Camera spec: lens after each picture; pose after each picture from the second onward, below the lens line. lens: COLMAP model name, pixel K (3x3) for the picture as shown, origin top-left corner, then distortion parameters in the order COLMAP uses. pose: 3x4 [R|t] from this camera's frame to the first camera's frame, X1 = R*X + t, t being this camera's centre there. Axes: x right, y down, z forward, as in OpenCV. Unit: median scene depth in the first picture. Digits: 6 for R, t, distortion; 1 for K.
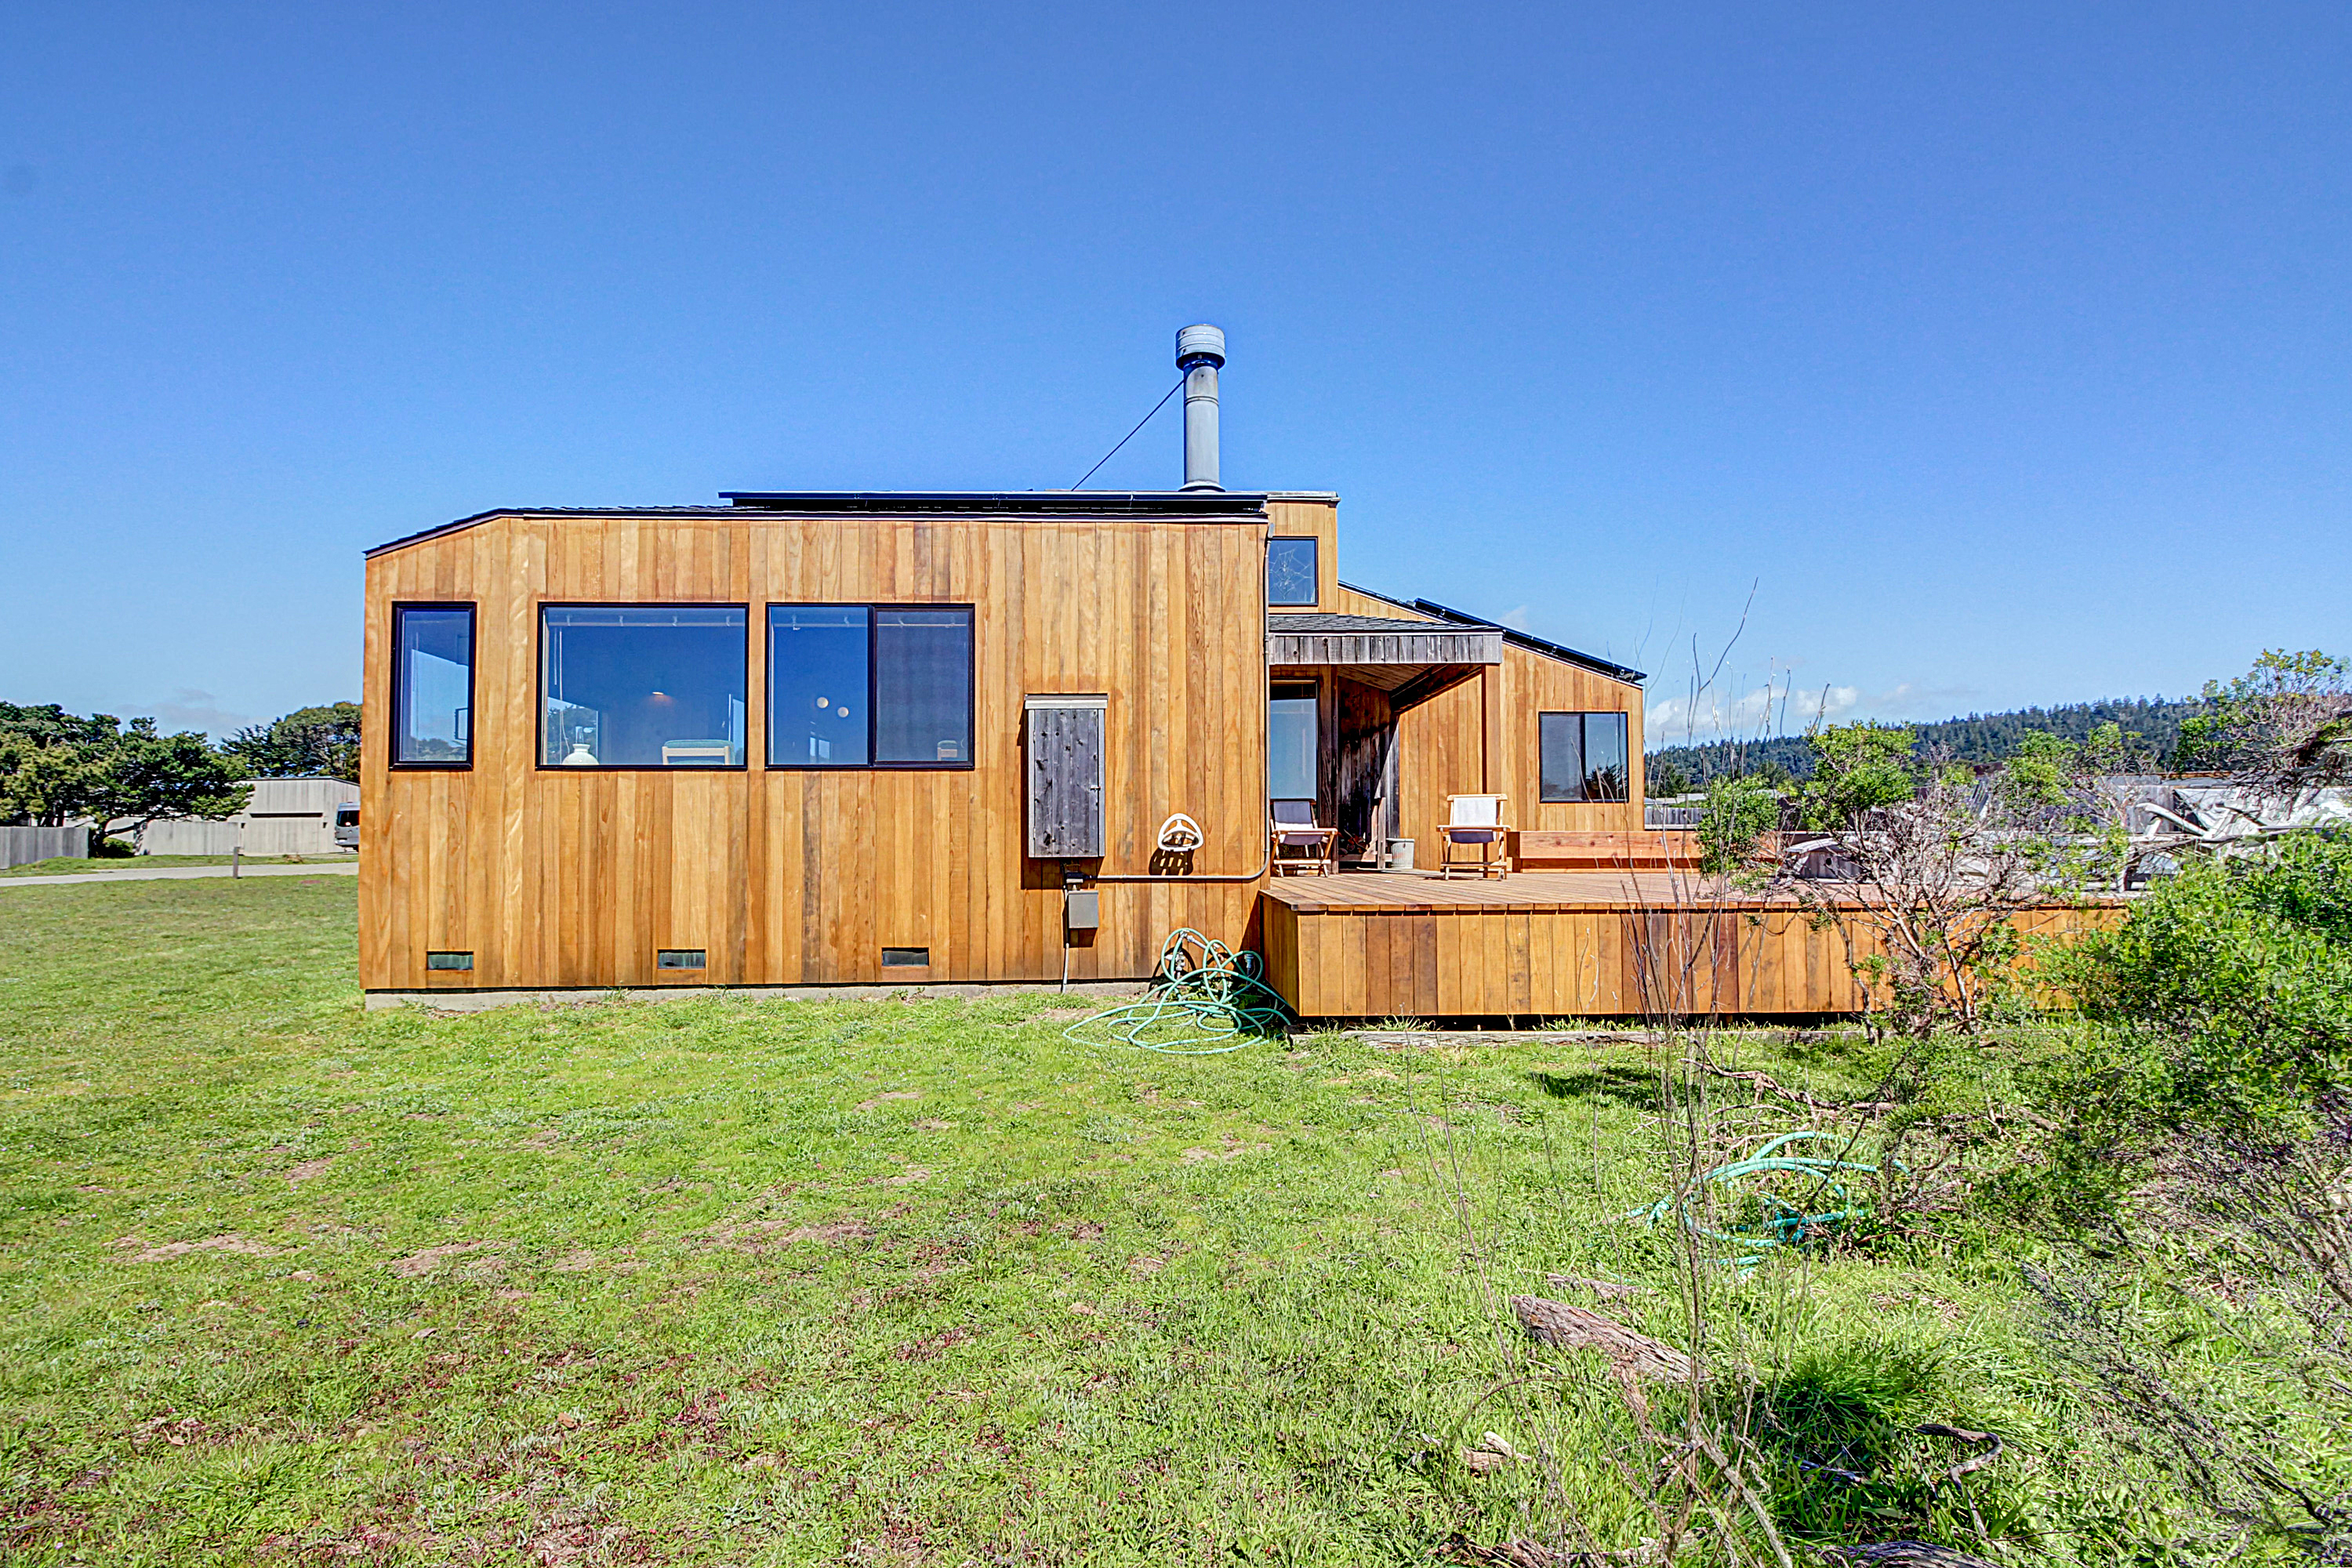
lens RADIAL K [[1127.1, 0, 1163.9], [0, 1127.1, 809.4], [0, 0, 1]] dist [0.001275, -0.013071]
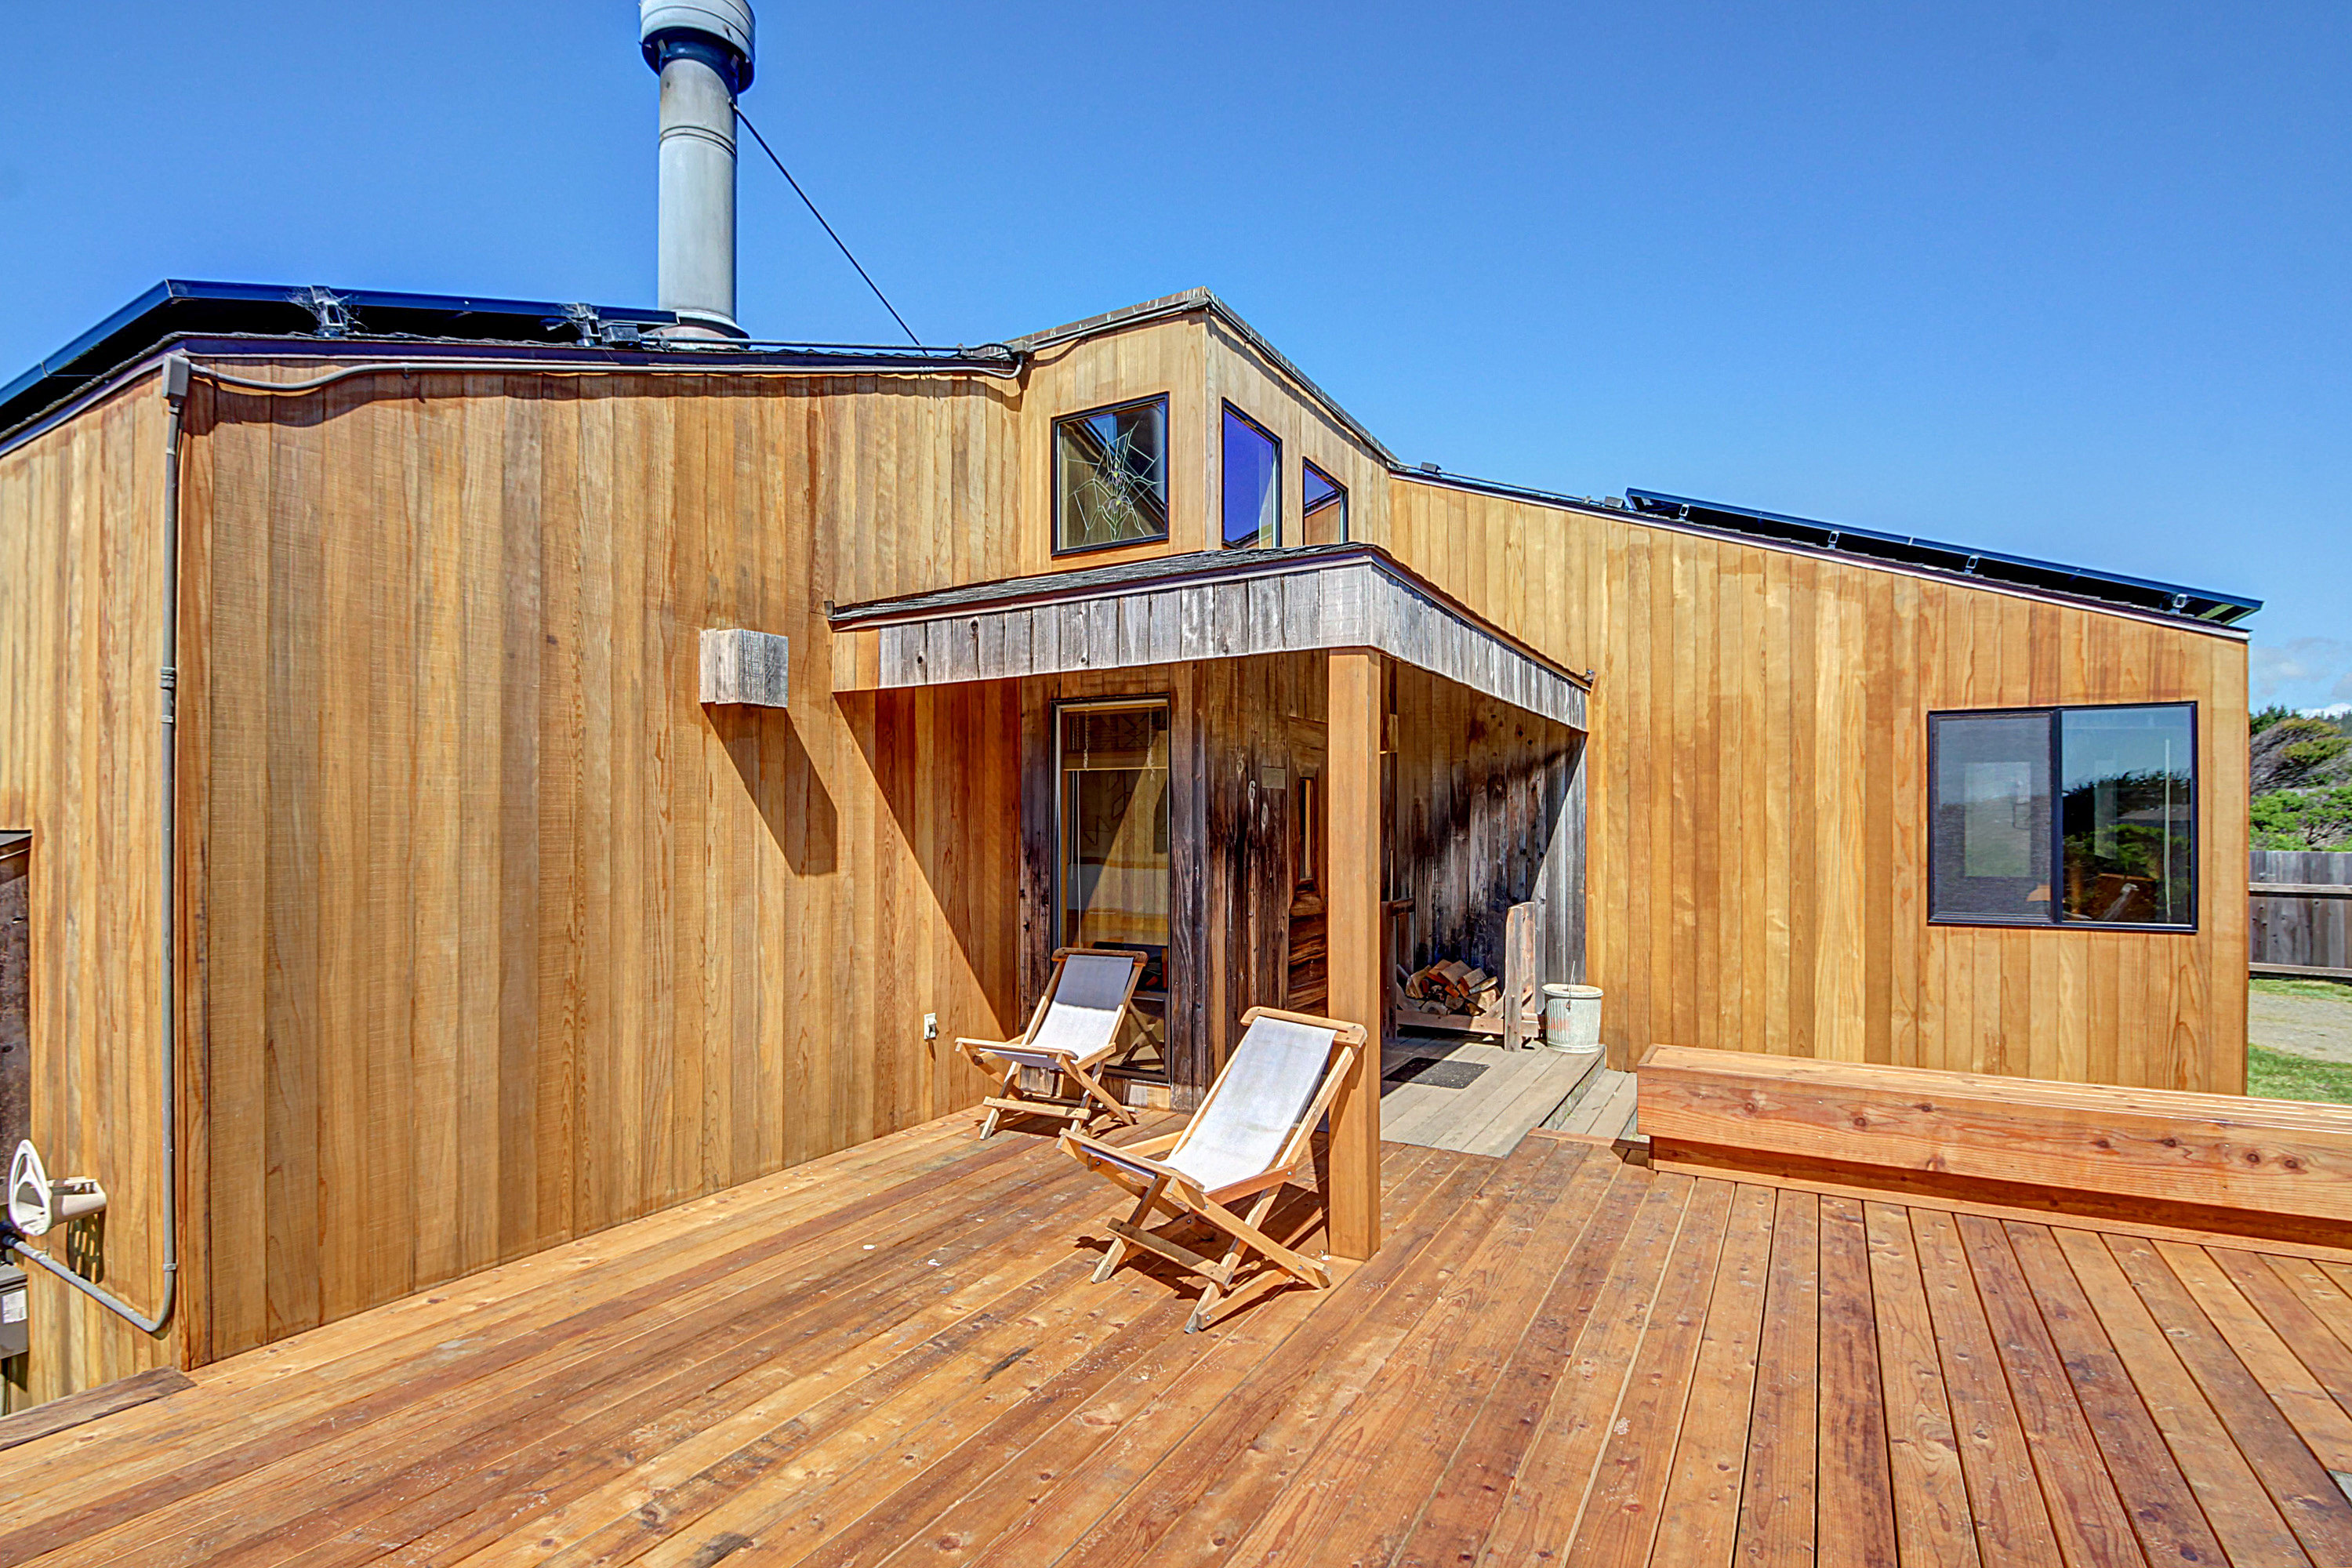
lens RADIAL K [[1127.1, 0, 1163.9], [0, 1127.1, 809.4], [0, 0, 1]] dist [0.001275, -0.013071]
pose [[0.848185, -0.003041, -0.529692, 0.313788], [0.016359, 0.999657, 0.020455, -0.063189], [0.529448, -0.026015, 0.847943, 0.483162]]
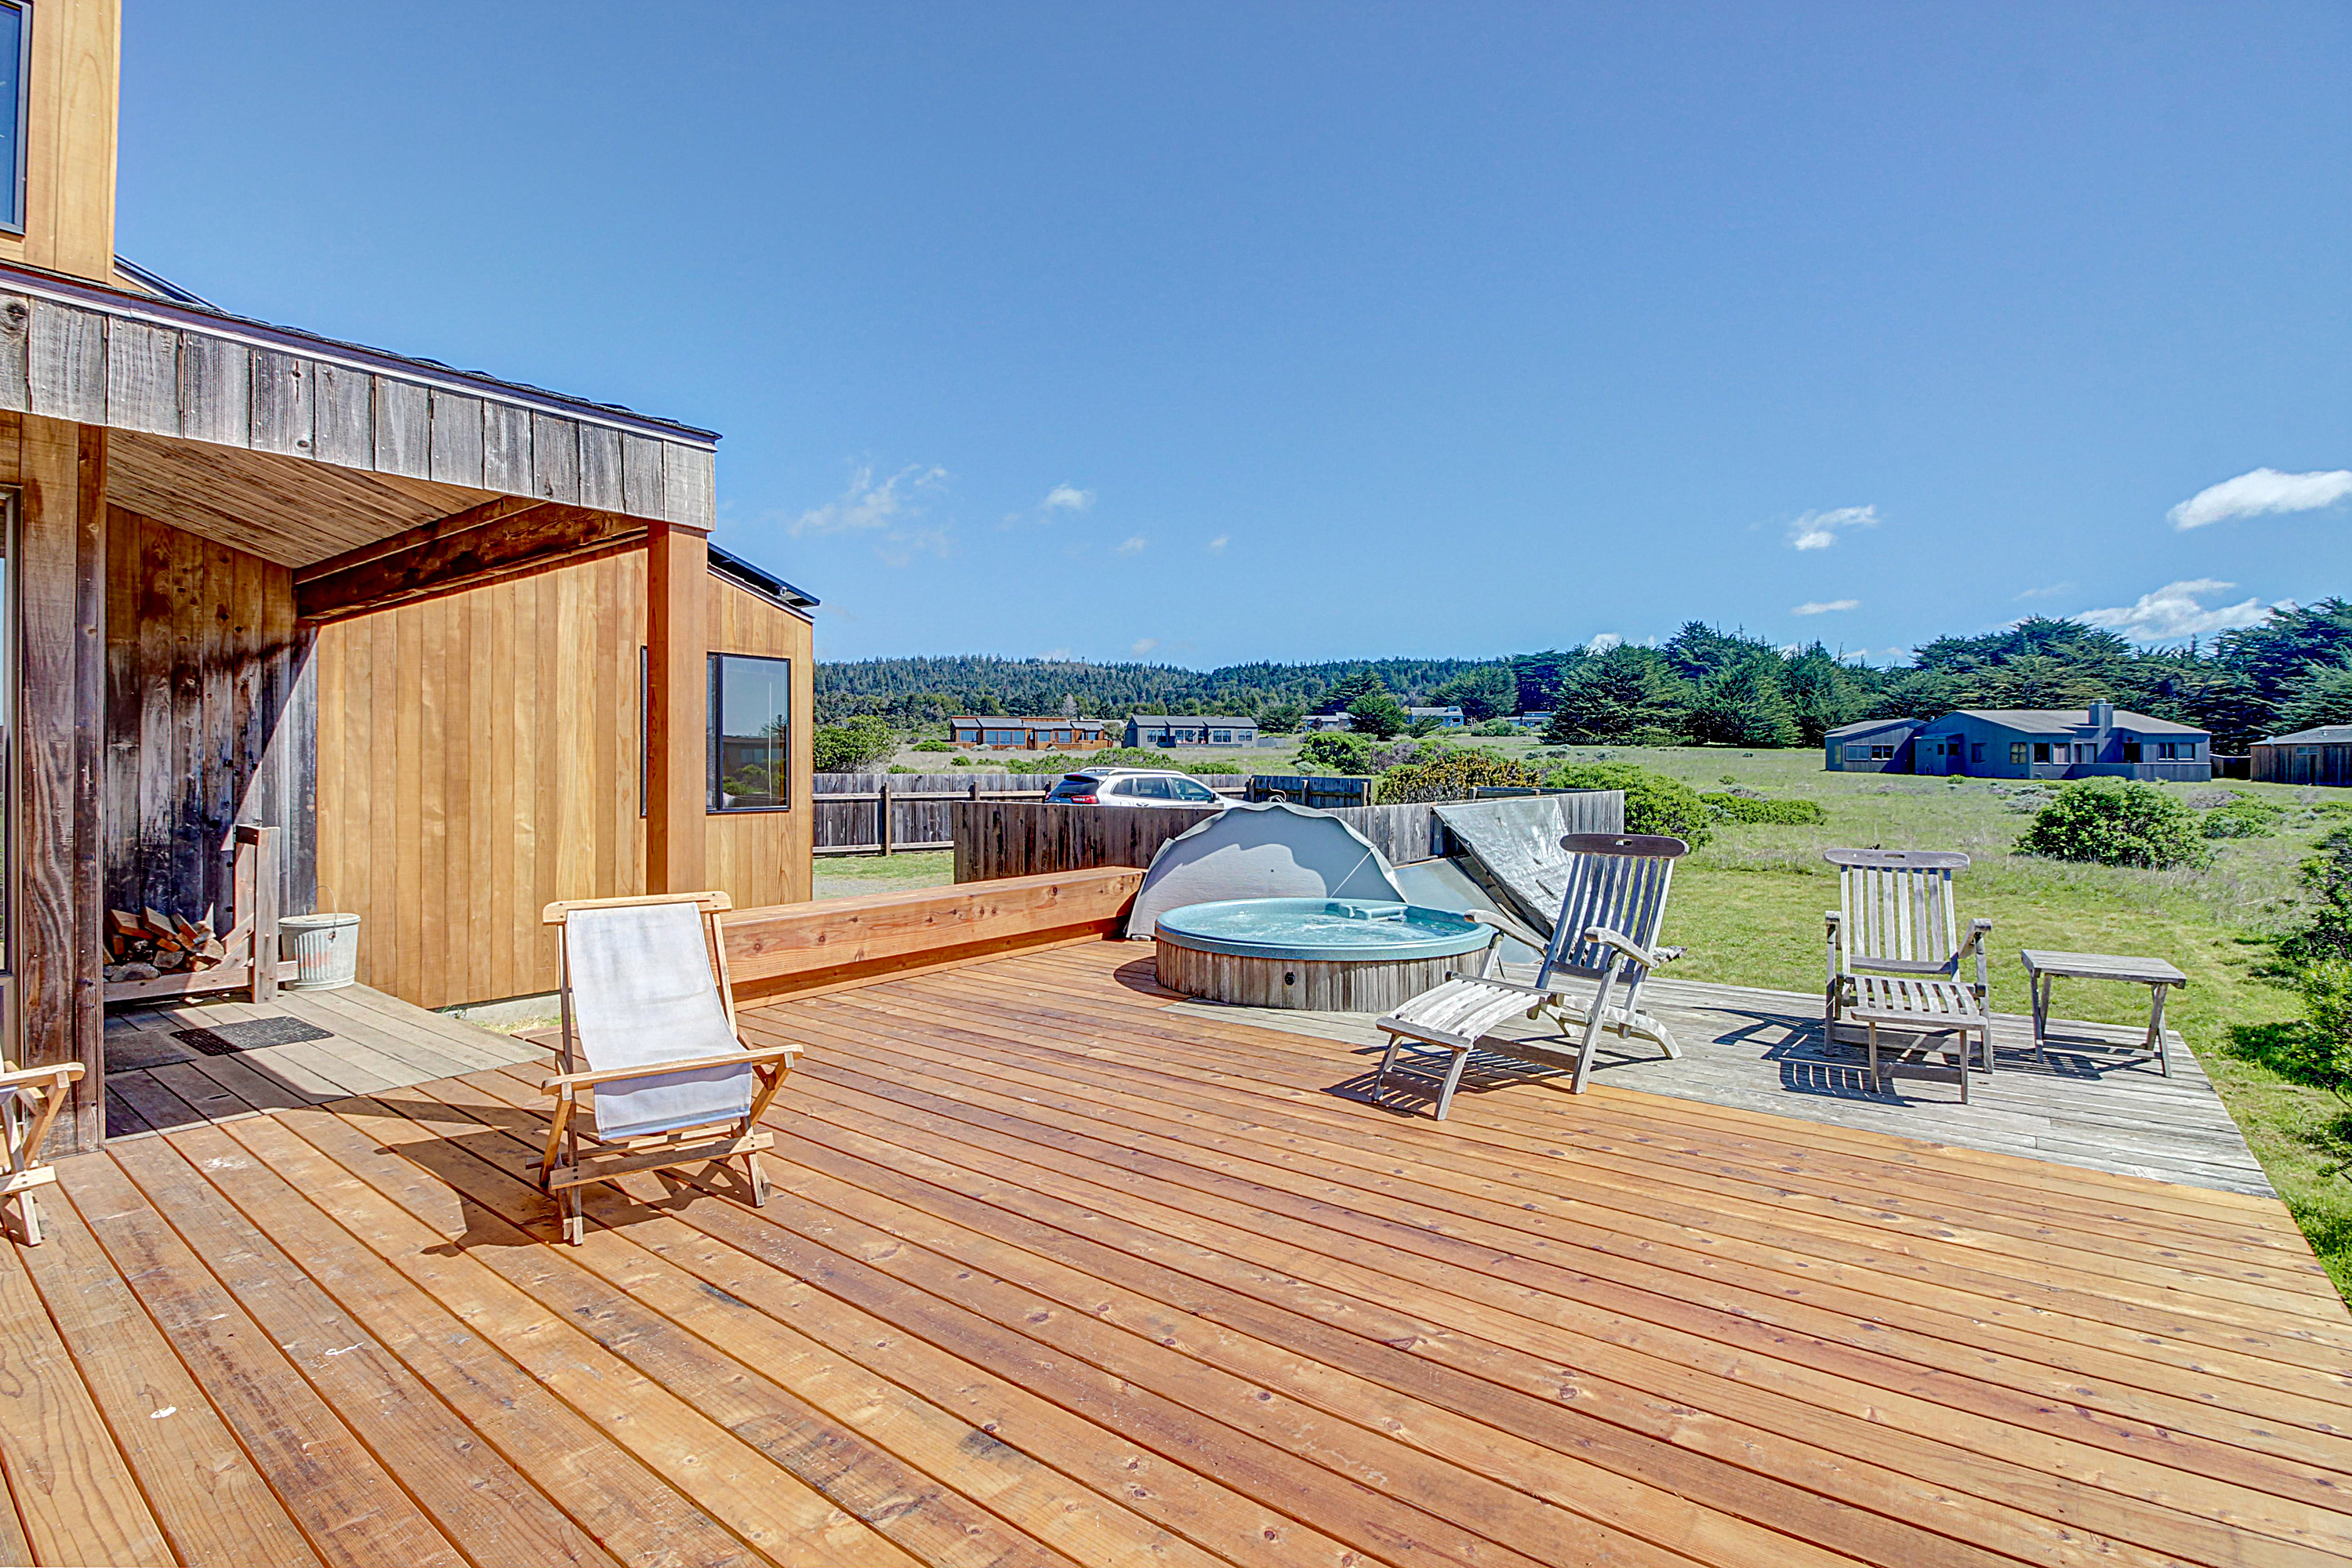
lens RADIAL K [[1096.3, 0, 1185.5], [0, 1096.3, 764.6], [0, 0, 1]] dist [0.001869, -0.012709]
pose [[0.617460, 0.002644, 0.786597, 0.084738], [-0.027868, 0.999440, 0.018516, -0.047577], [-0.786108, -0.033354, 0.617188, 0.478055]]
